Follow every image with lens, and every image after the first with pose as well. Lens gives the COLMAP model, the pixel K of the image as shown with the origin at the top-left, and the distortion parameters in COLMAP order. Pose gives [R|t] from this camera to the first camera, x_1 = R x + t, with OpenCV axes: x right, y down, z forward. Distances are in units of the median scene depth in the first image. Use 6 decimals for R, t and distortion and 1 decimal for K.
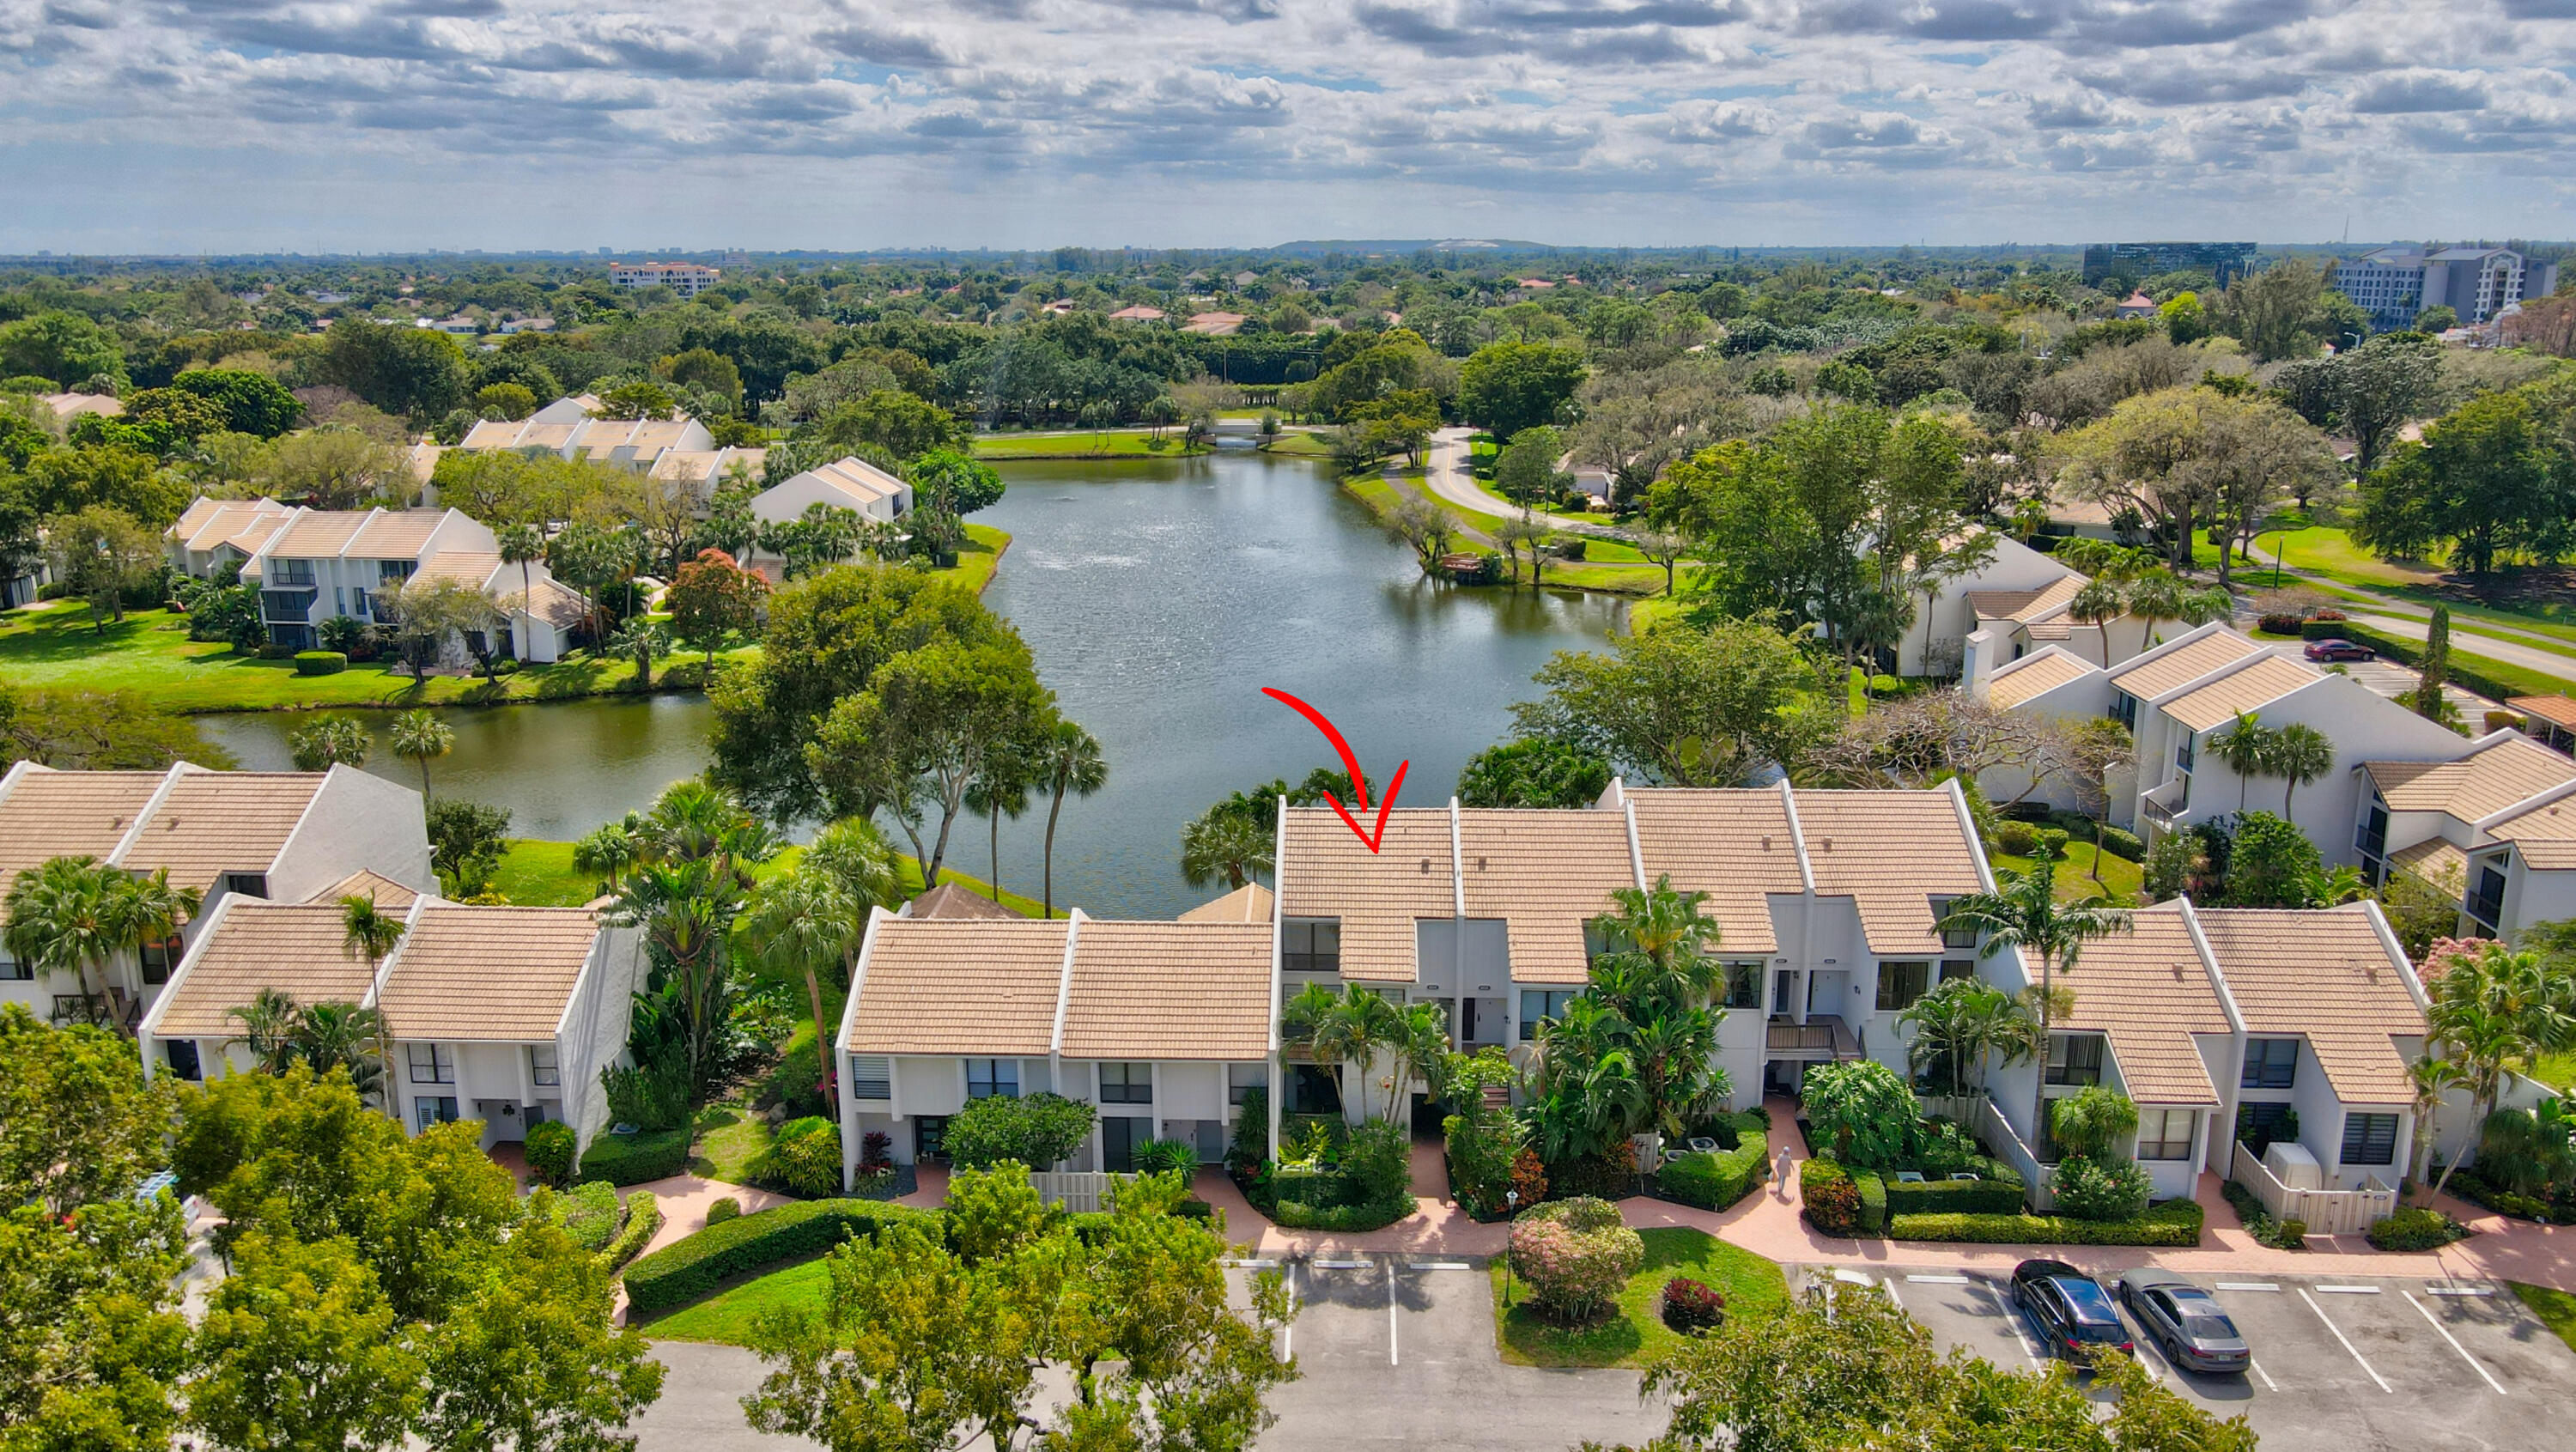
lens RADIAL K [[1895.5, 0, 1281.4], [0, 1895.5, 770.4], [0, 0, 1]] dist [-0.007013, 0.021740]
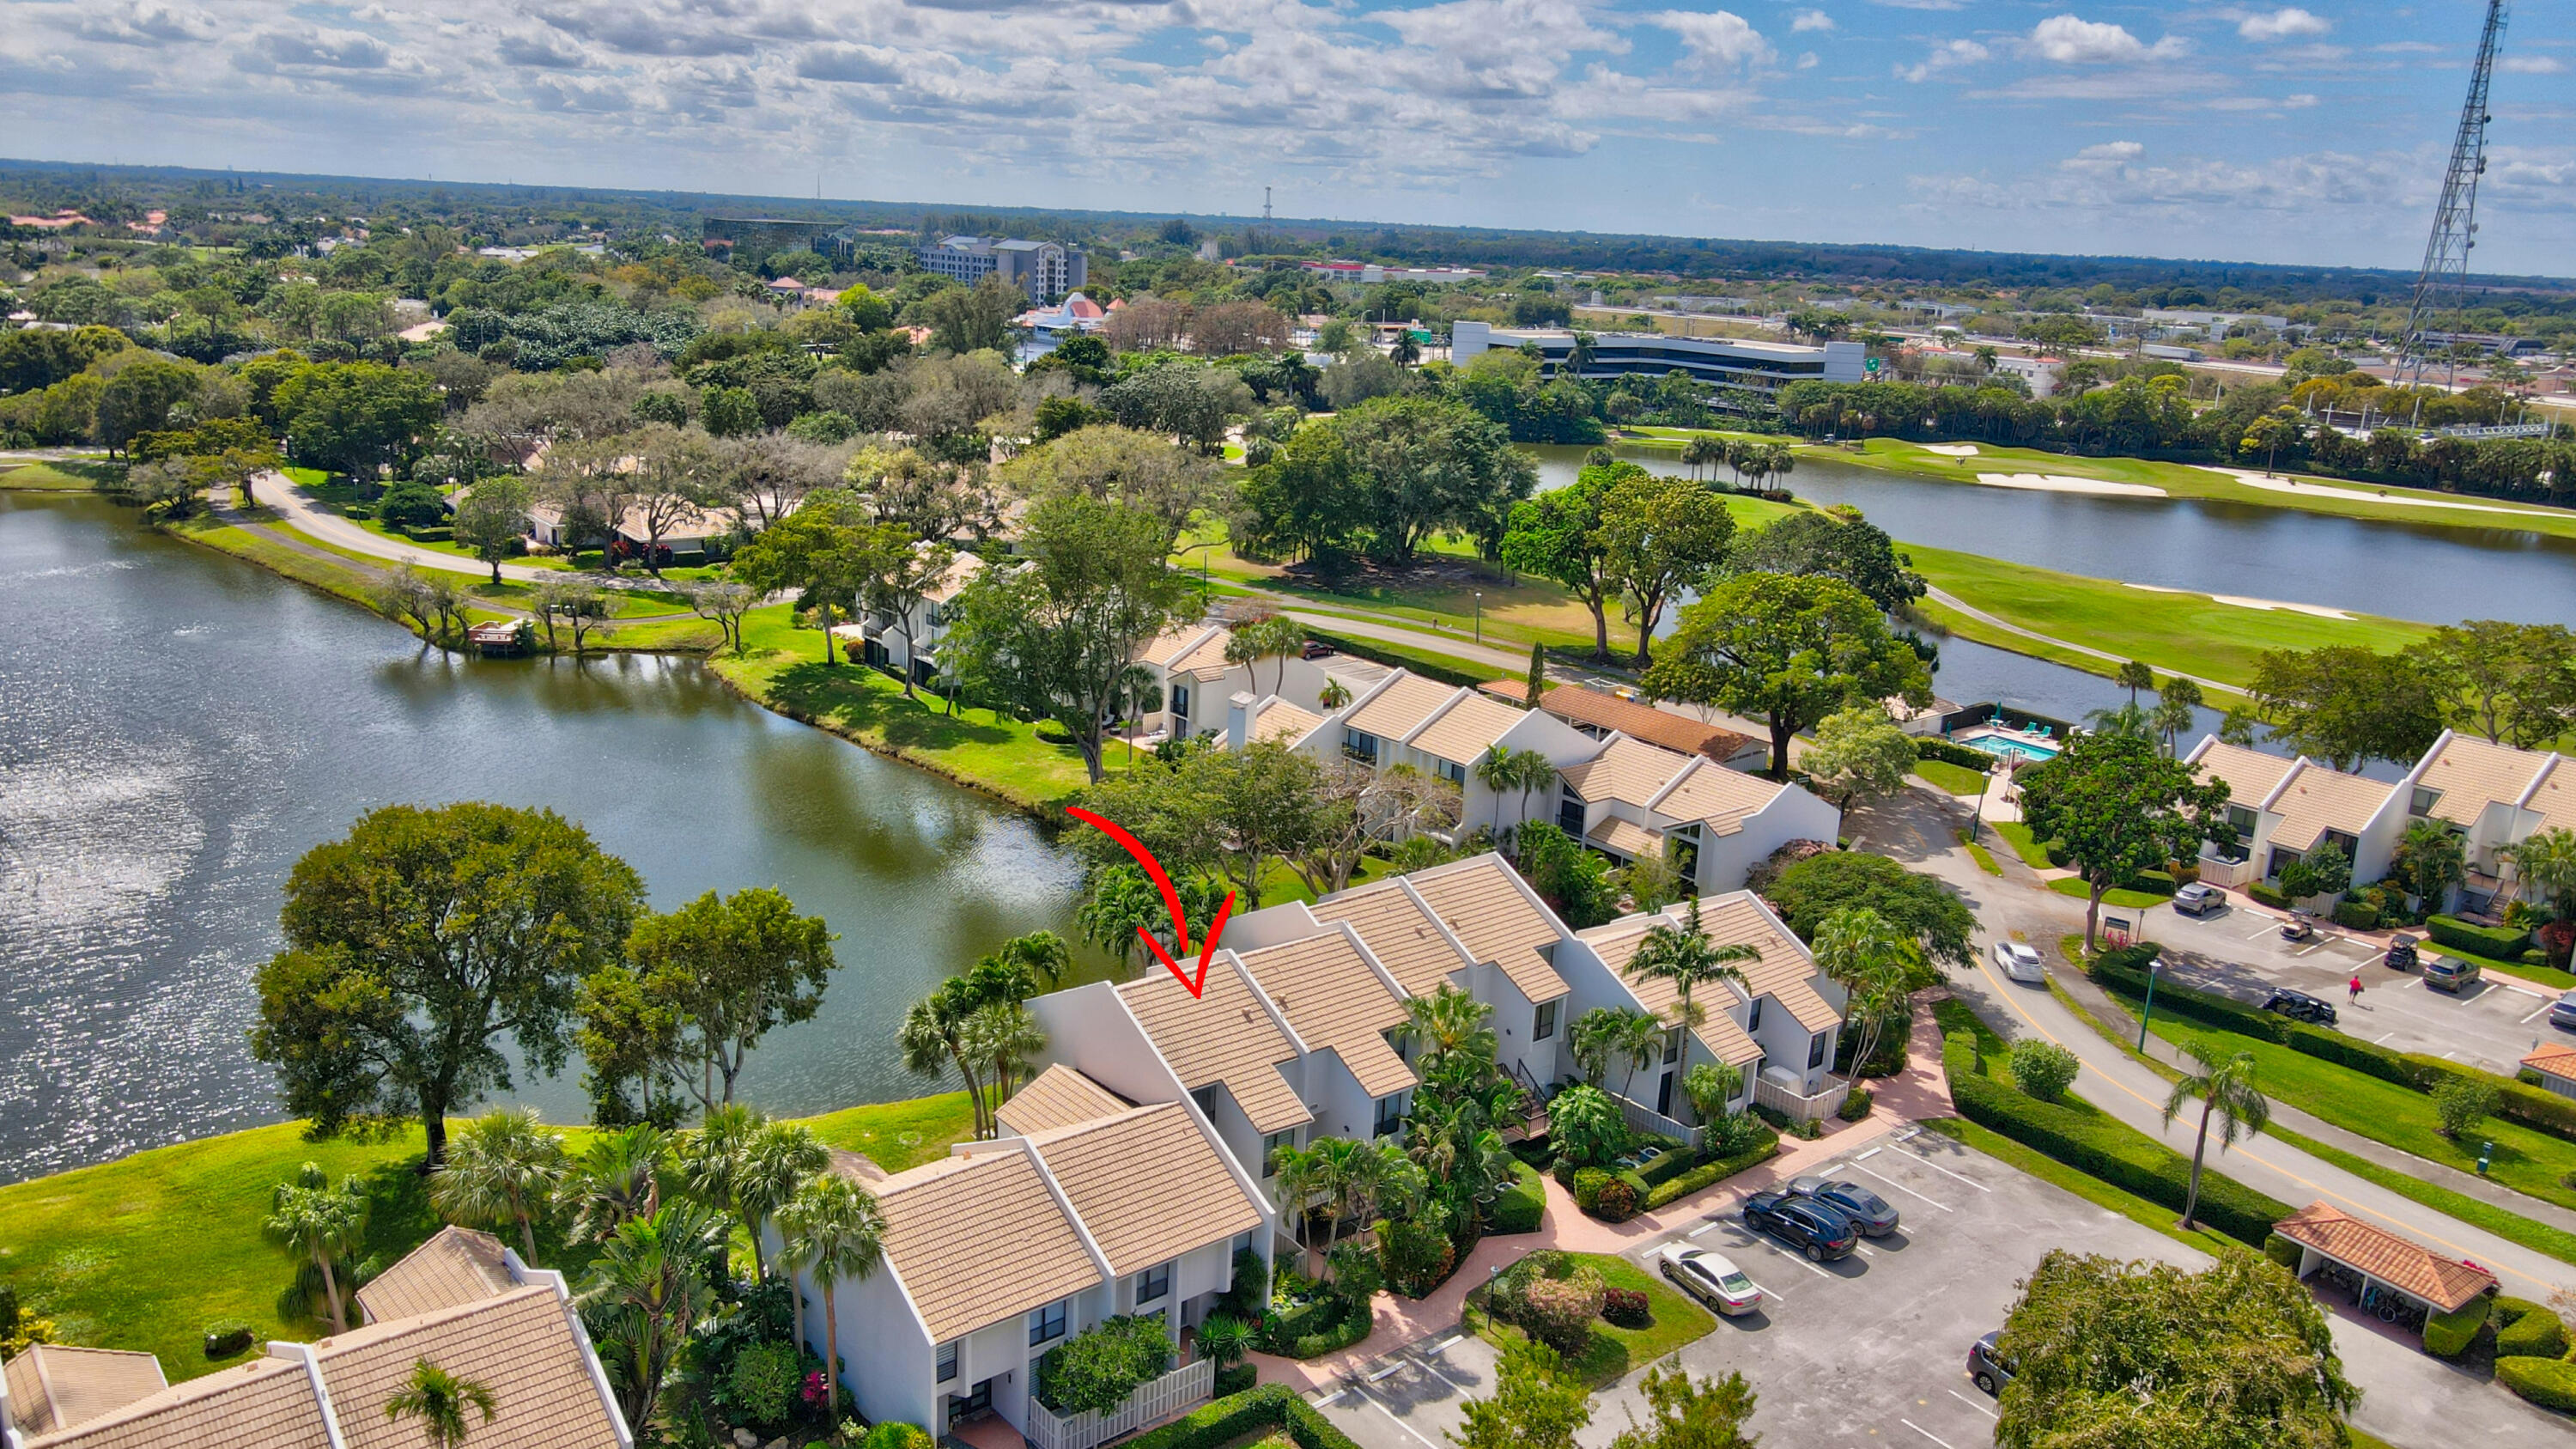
lens RADIAL K [[1895.8, 0, 1281.4], [0, 1895.8, 768.9], [0, 0, 1]] dist [-0.007013, 0.021740]
pose [[0.745910, -0.147002, 0.649621, -0.491127], [0.128233, 0.988788, 0.076511, -0.141006], [-0.653585, 0.026233, 0.756398, 0.094839]]
